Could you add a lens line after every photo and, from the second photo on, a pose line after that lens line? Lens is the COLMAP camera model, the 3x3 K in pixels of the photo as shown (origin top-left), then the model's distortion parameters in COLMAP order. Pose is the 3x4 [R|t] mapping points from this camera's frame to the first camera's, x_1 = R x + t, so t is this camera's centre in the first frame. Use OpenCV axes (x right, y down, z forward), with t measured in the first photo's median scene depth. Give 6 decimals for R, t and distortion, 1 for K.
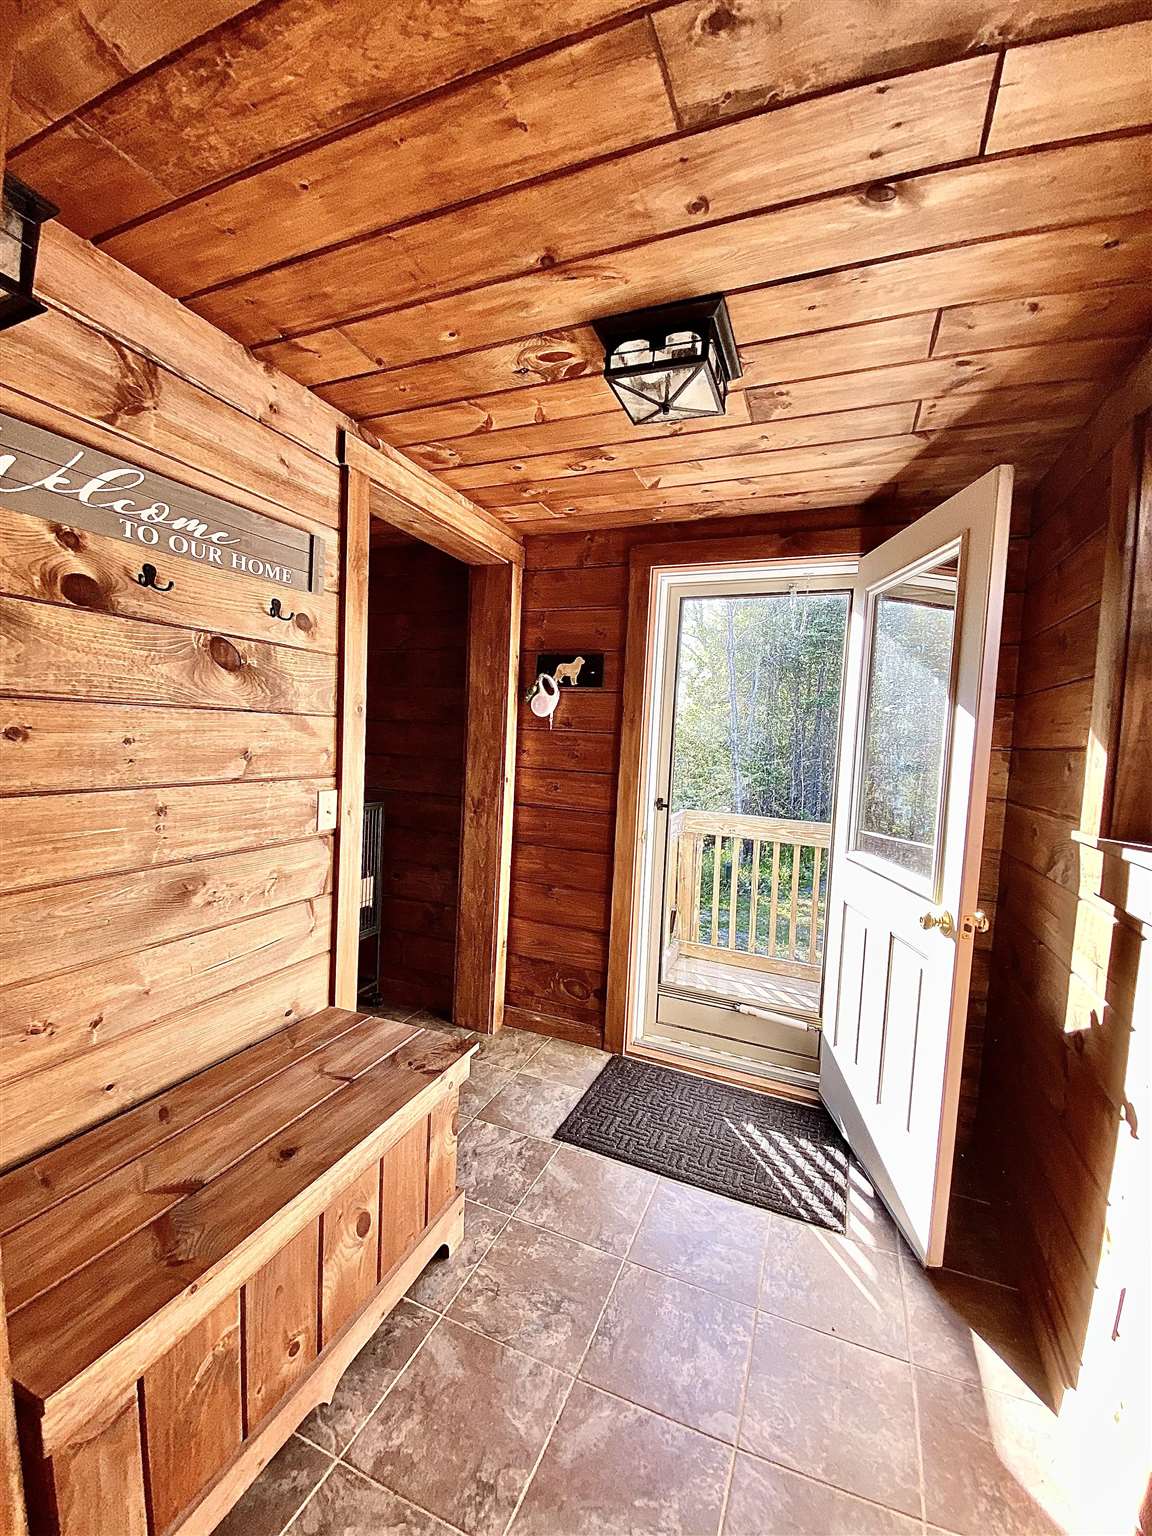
lens RADIAL K [[624.6, 0, 577.5], [0, 624.6, 775.5], [0, 0, 1]] dist [0.025555, -0.020869]
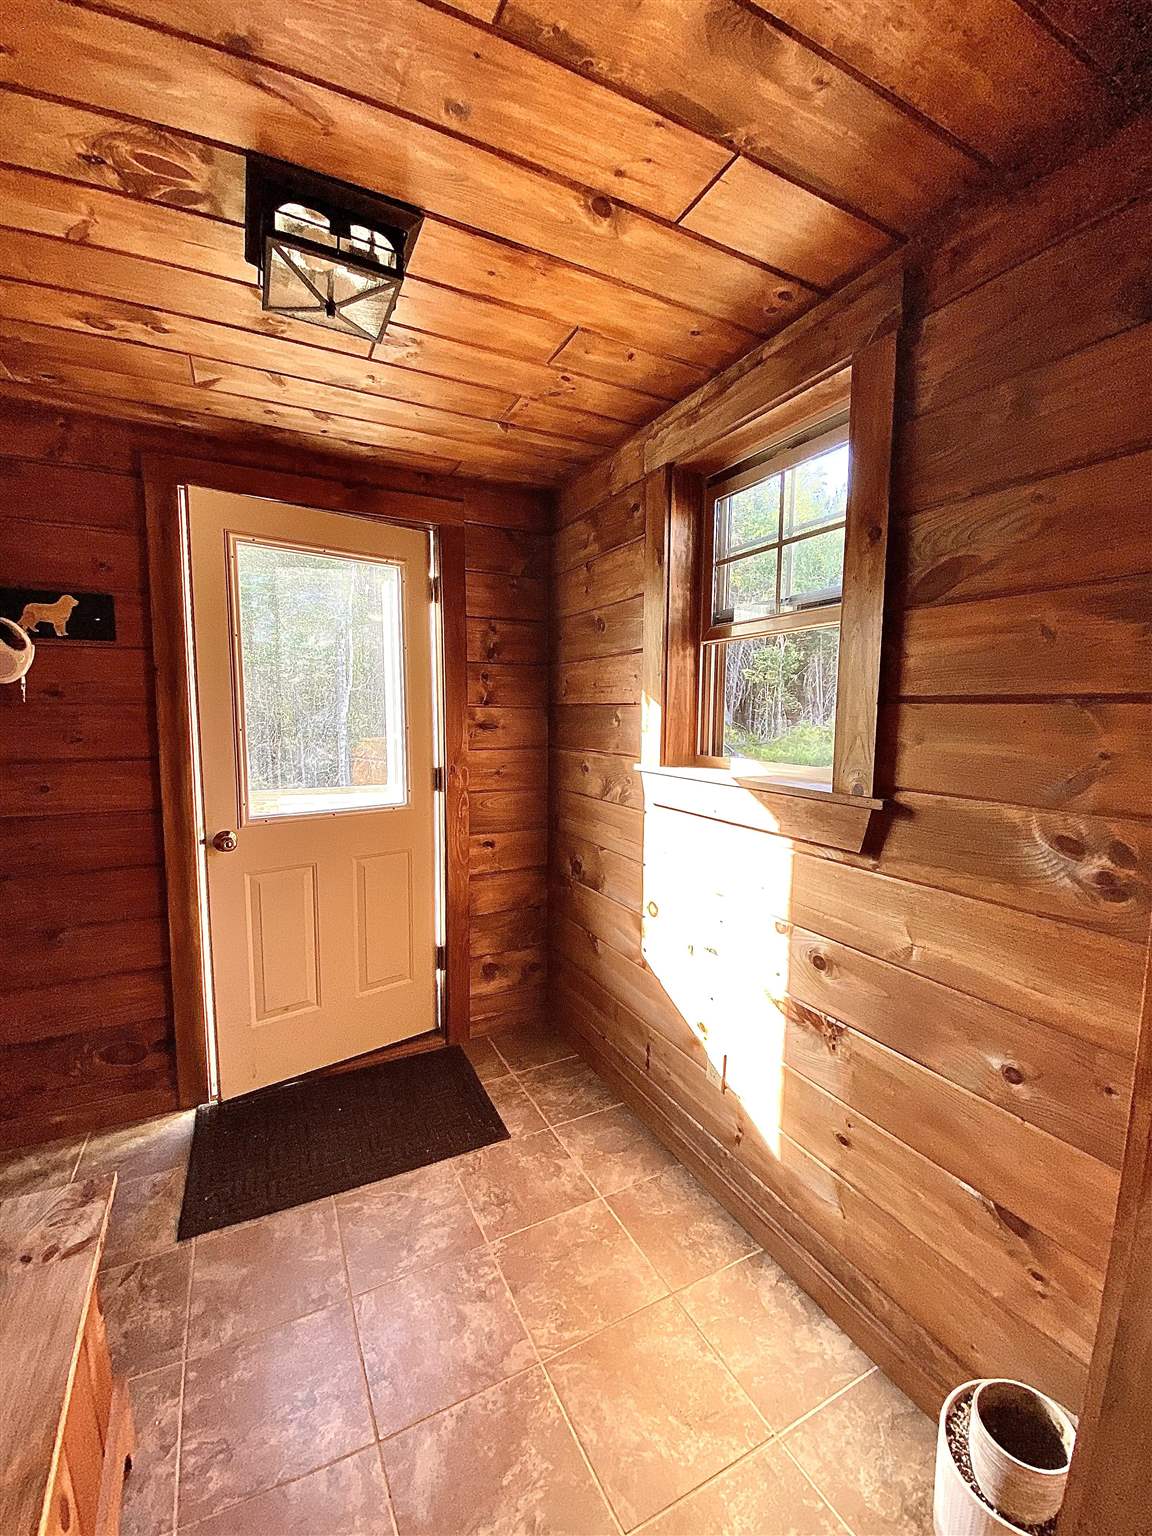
lens RADIAL K [[625.8, 0, 572.2], [0, 625.8, 772.2], [0, 0, 1]] dist [0.023933, -0.020456]
pose [[0.647092, -0.122325, 0.752534, -0.355339], [0.076112, 0.992479, 0.095880, -0.036313], [-0.758603, -0.004766, 0.651536, 0.218500]]
